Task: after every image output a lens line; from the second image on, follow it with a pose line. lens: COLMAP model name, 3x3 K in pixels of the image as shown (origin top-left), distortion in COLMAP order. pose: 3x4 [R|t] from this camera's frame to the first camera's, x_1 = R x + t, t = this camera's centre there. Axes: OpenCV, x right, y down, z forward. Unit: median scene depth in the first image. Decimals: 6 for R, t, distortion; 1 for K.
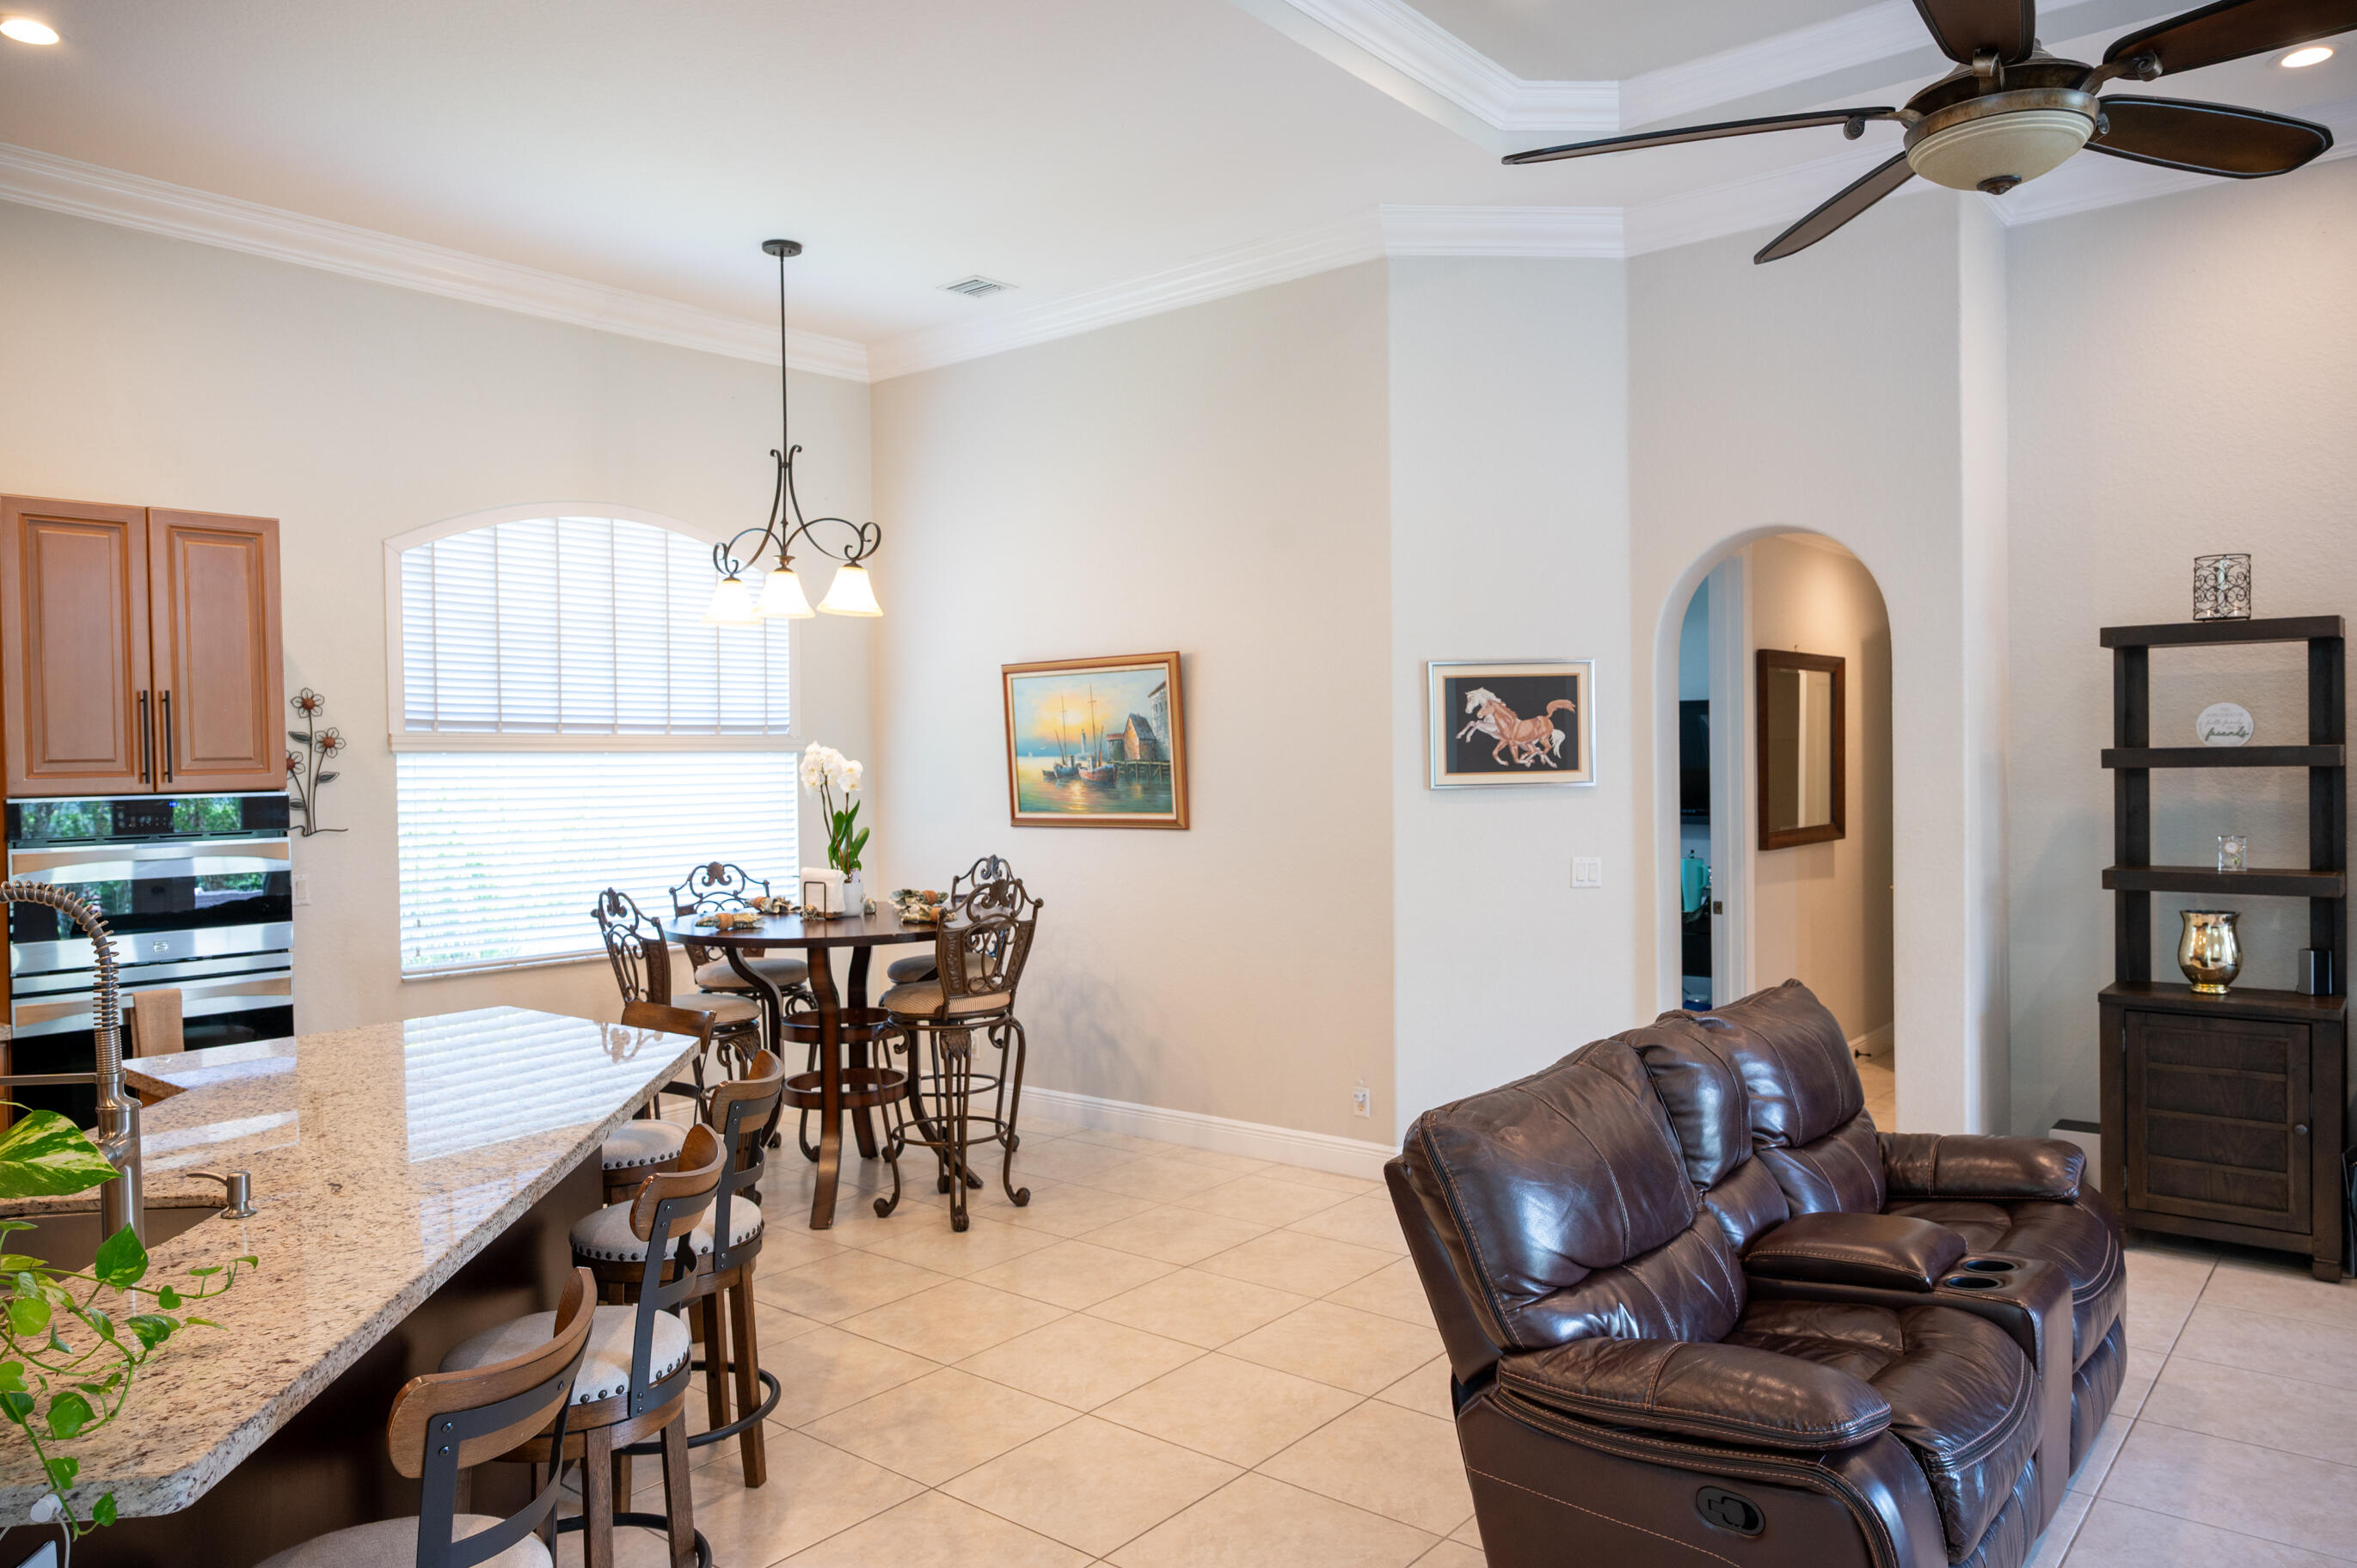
lens RADIAL K [[1589.7, 0, 1178.5], [0, 1589.7, 784.0], [0, 0, 1]] dist [0.004305, -0.001233]
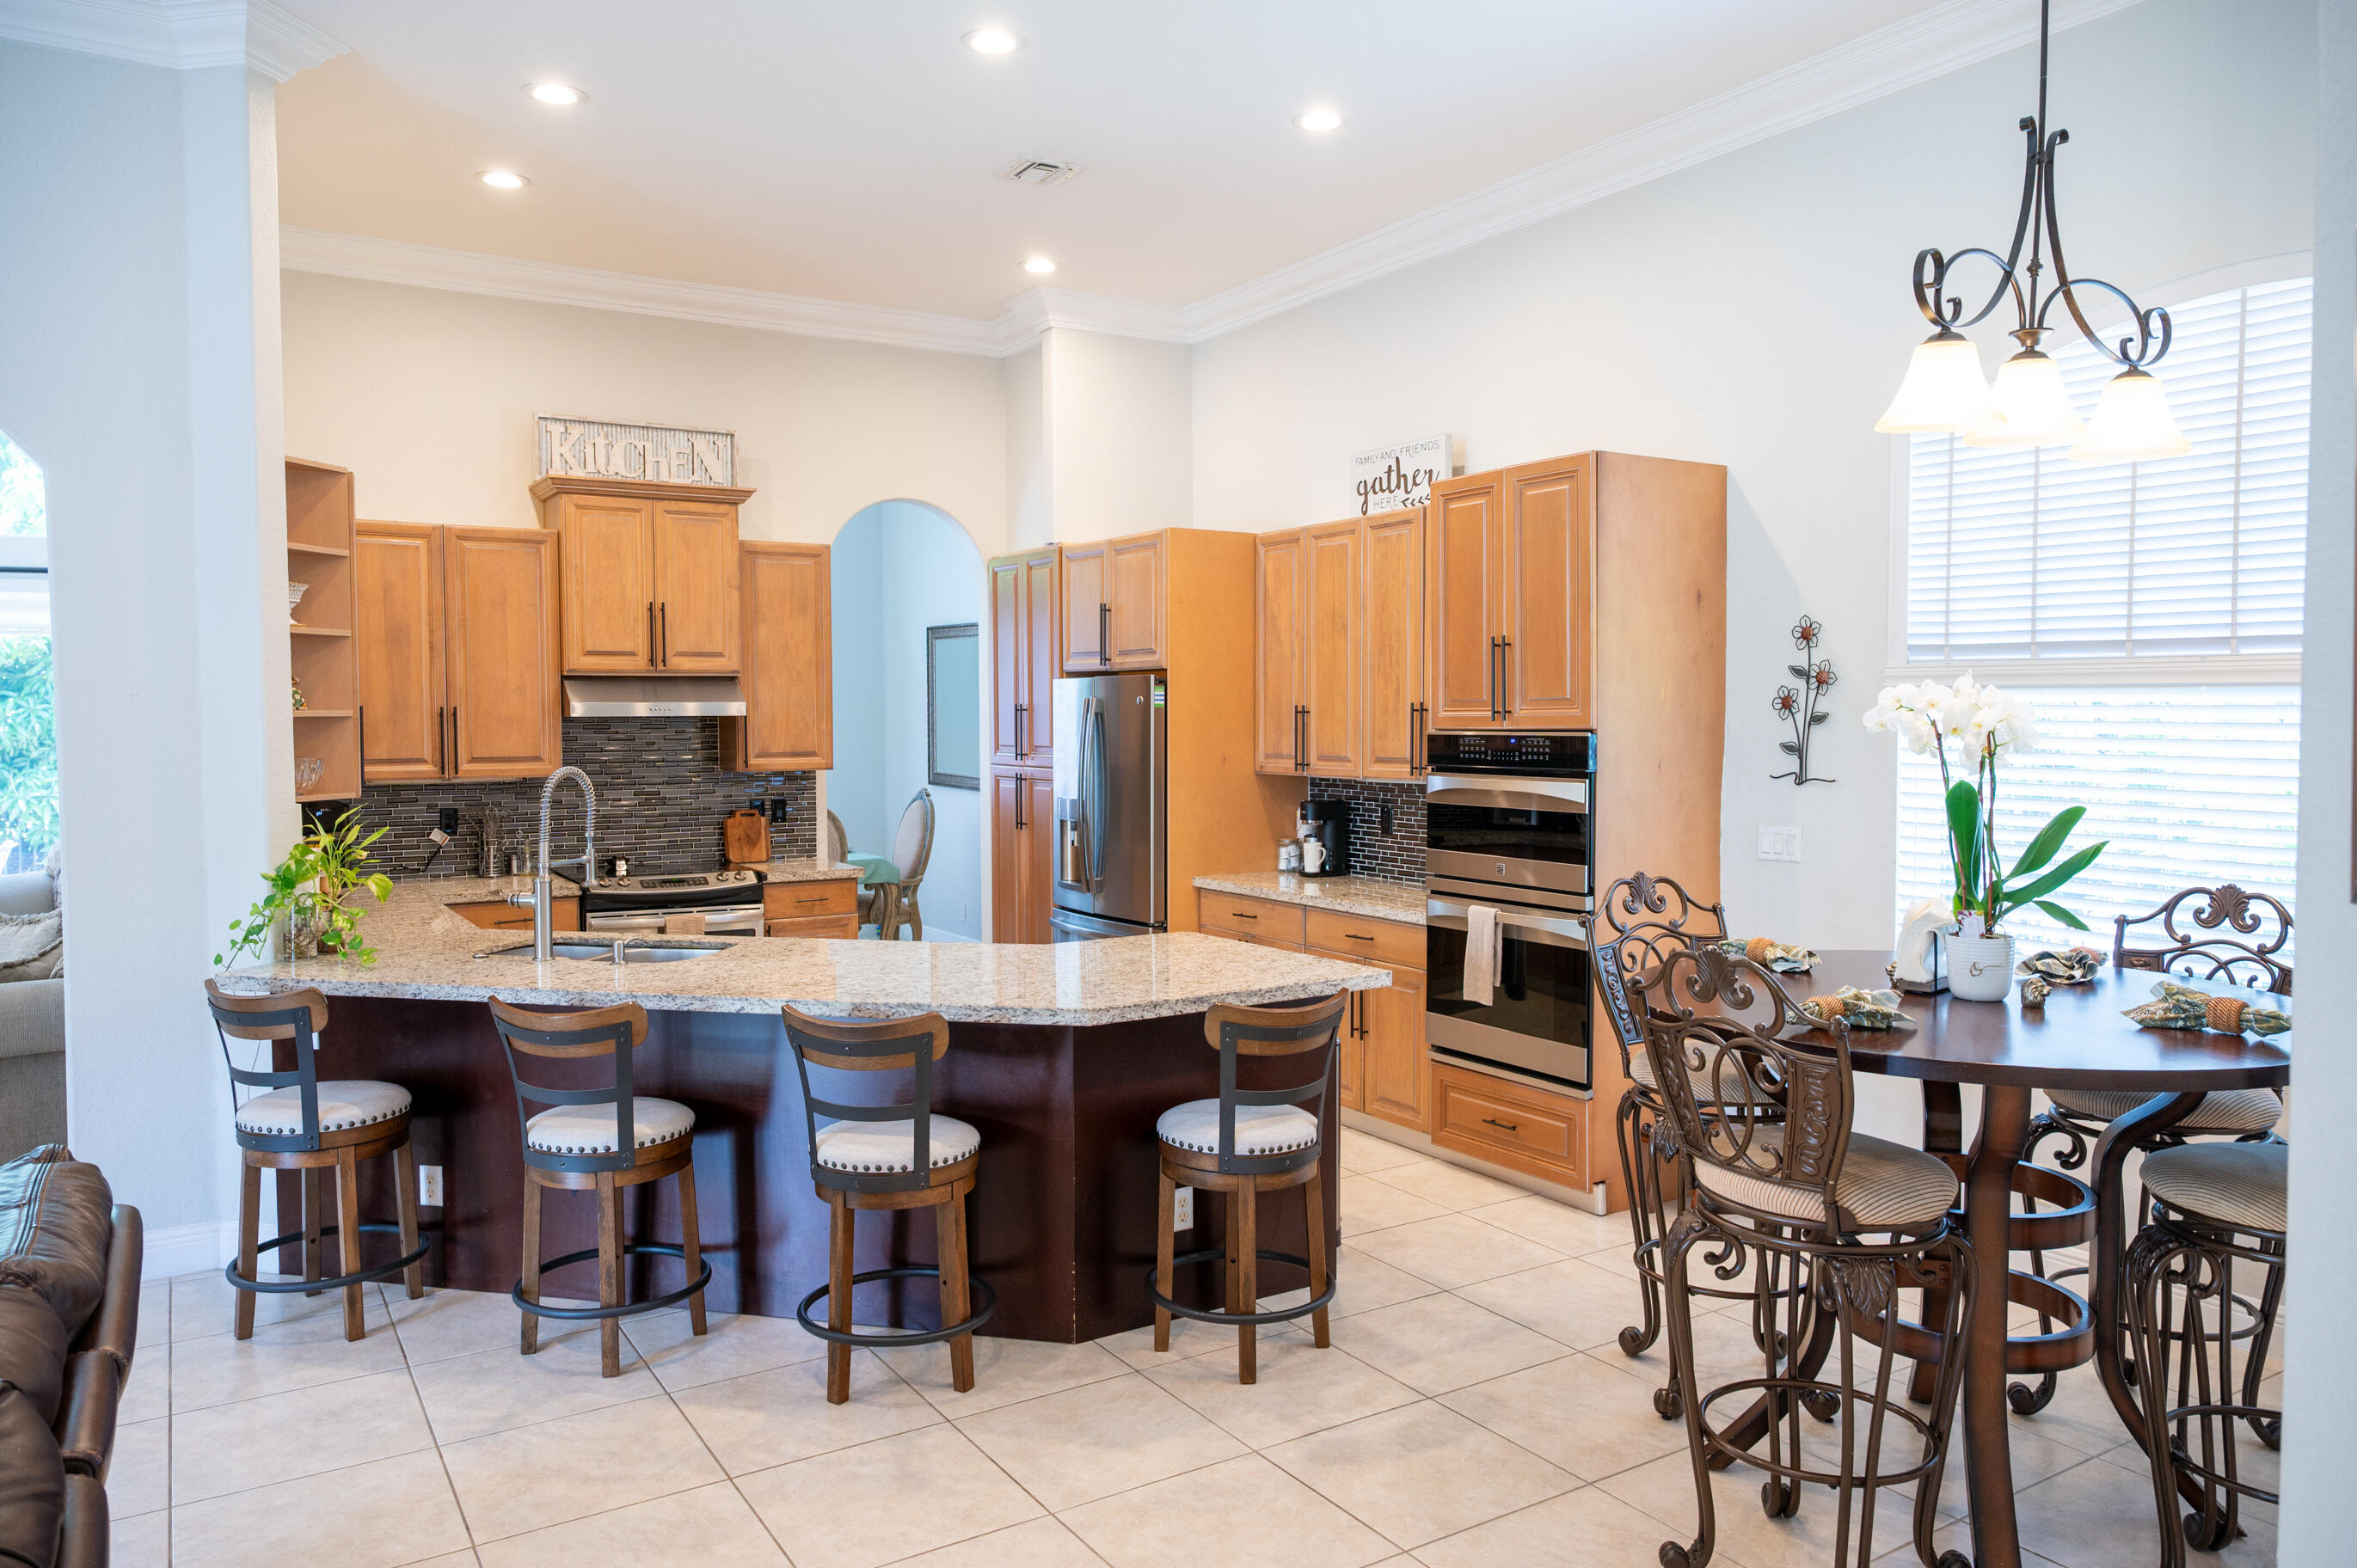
lens RADIAL K [[1589.7, 0, 1178.5], [0, 1589.7, 784.0], [0, 0, 1]] dist [0.004305, -0.001233]
pose [[-0.314824, 0.060438, -0.947224, 0.357365], [-0.007496, 0.997781, 0.066155, -0.020959], [0.949120, 0.027928, -0.313672, 0.862919]]
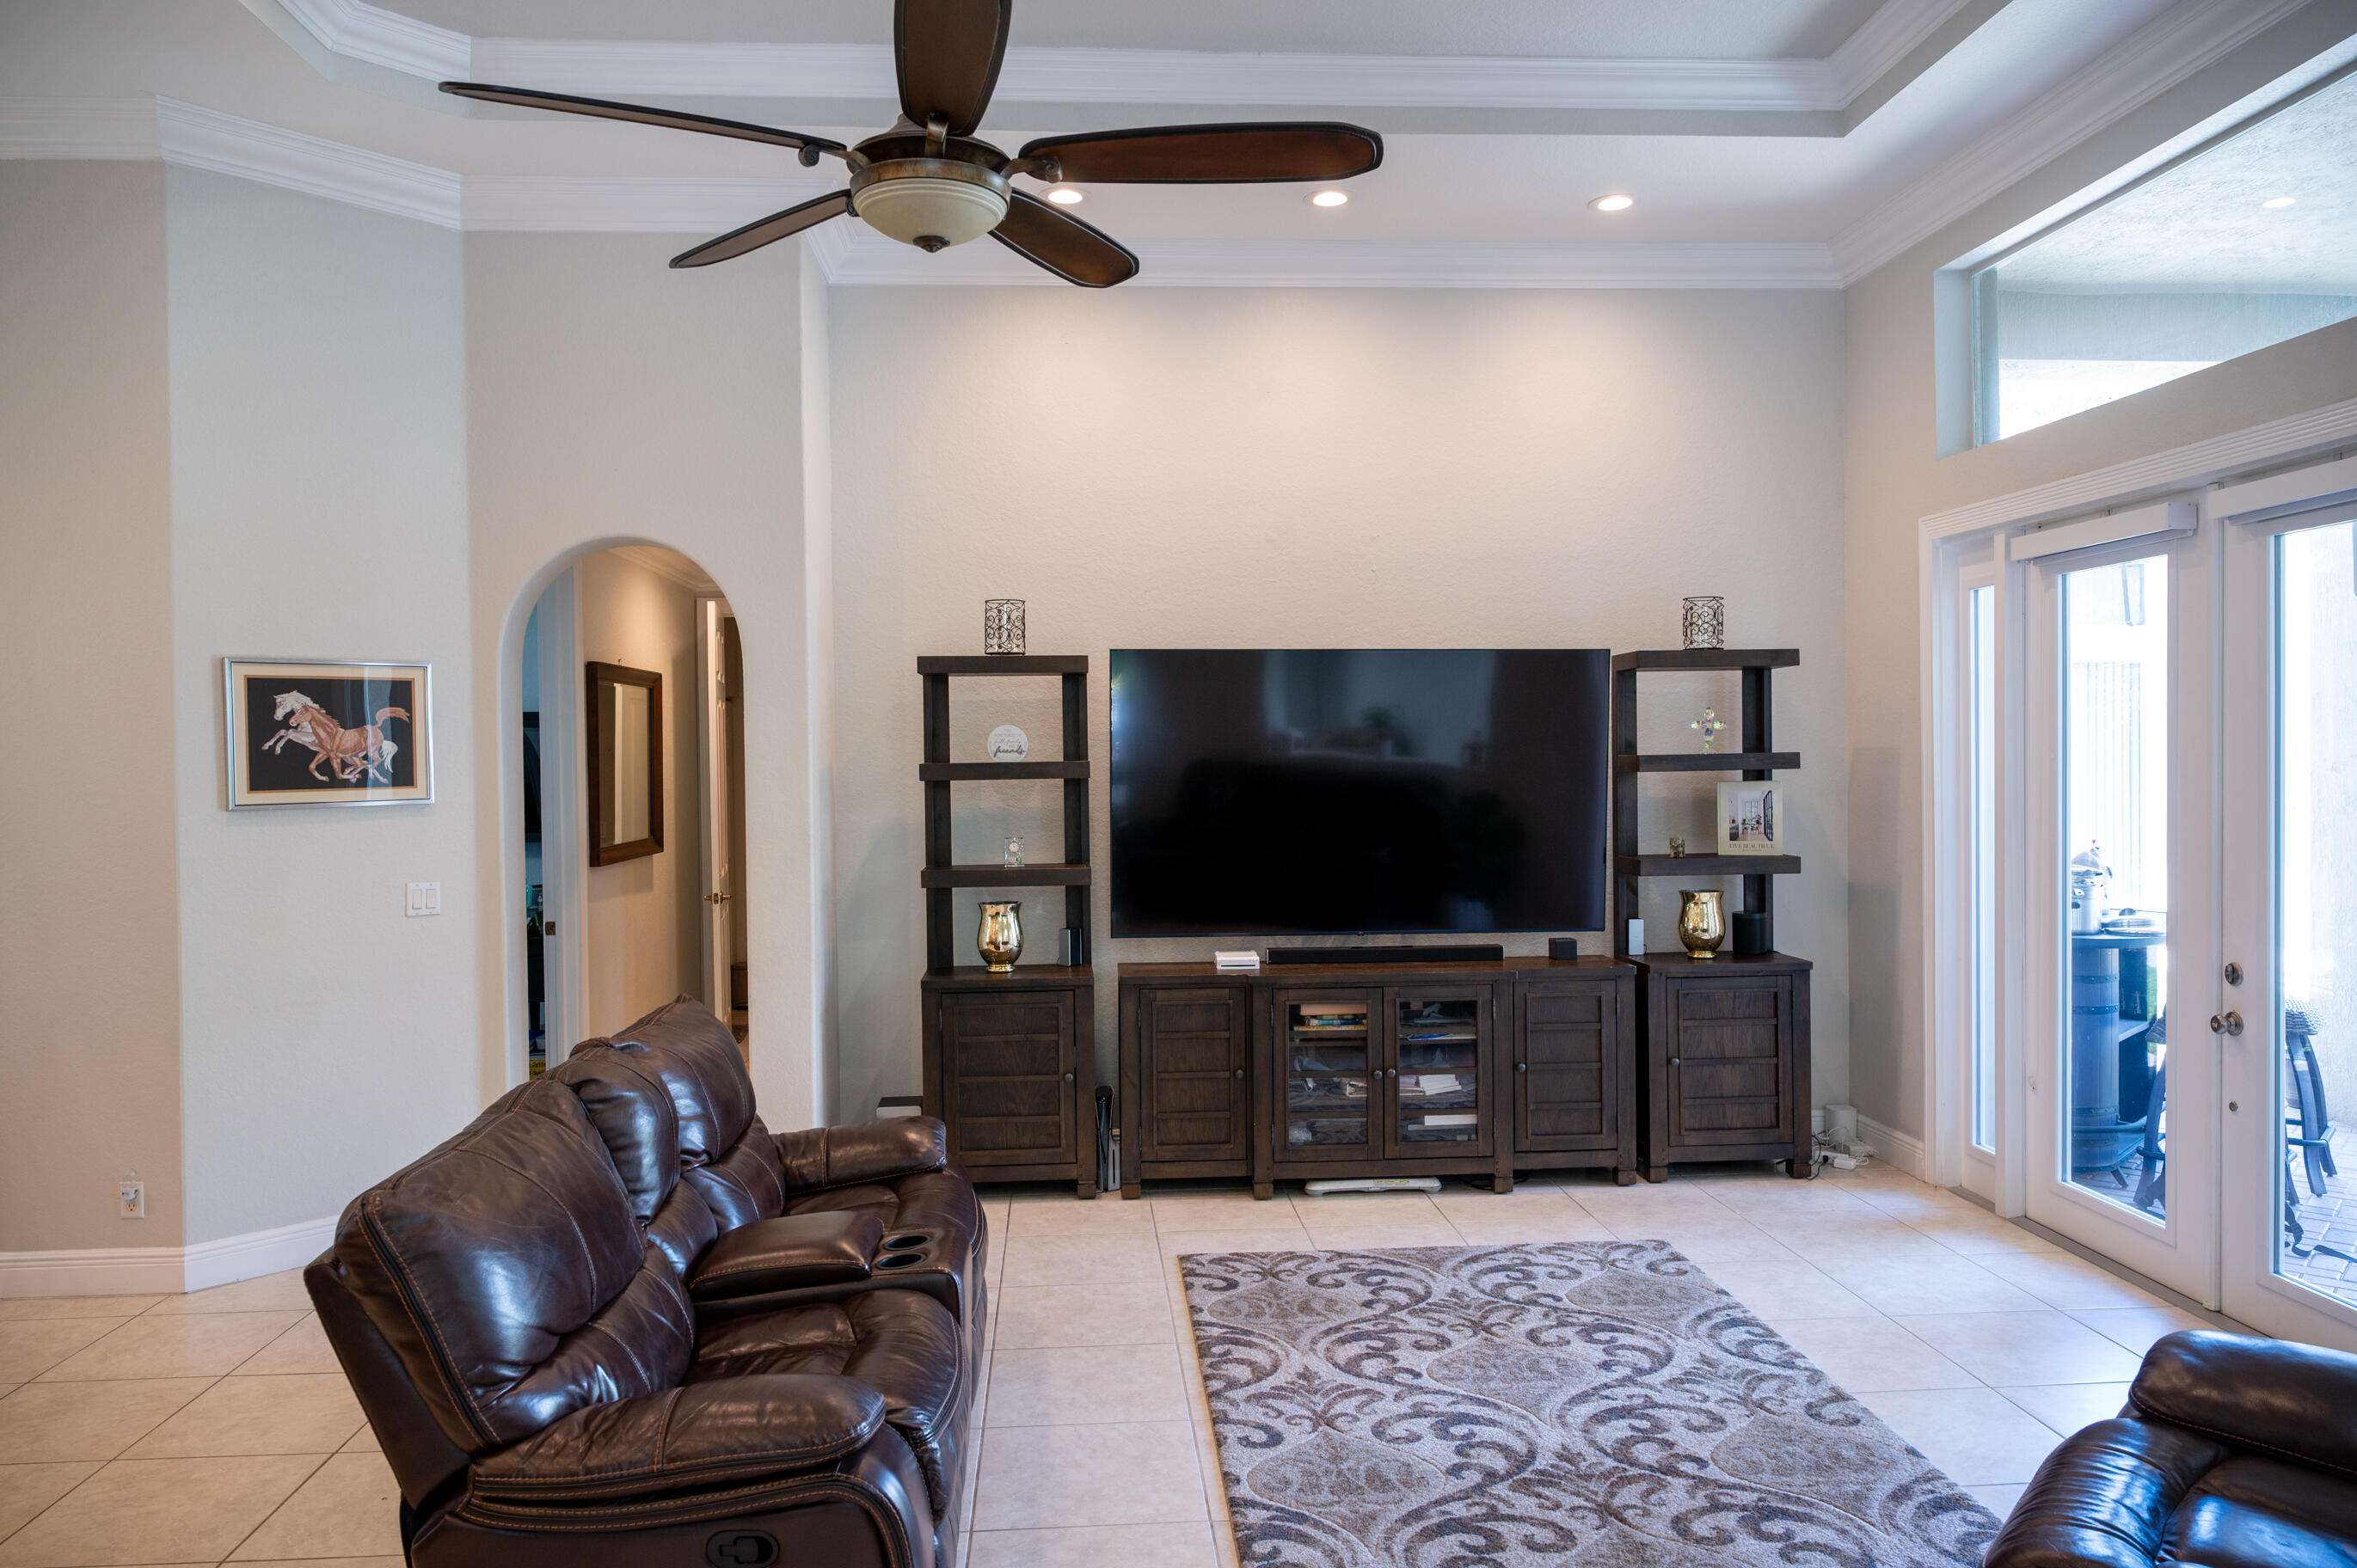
lens RADIAL K [[1589.7, 0, 1178.5], [0, 1589.7, 784.0], [0, 0, 1]] dist [0.004305, -0.001233]
pose [[0.727040, -0.006153, 0.686567, -0.083529], [0.012779, 0.999908, -0.004571, -0.000304], [-0.686476, 0.012097, 0.727052, 0.075703]]
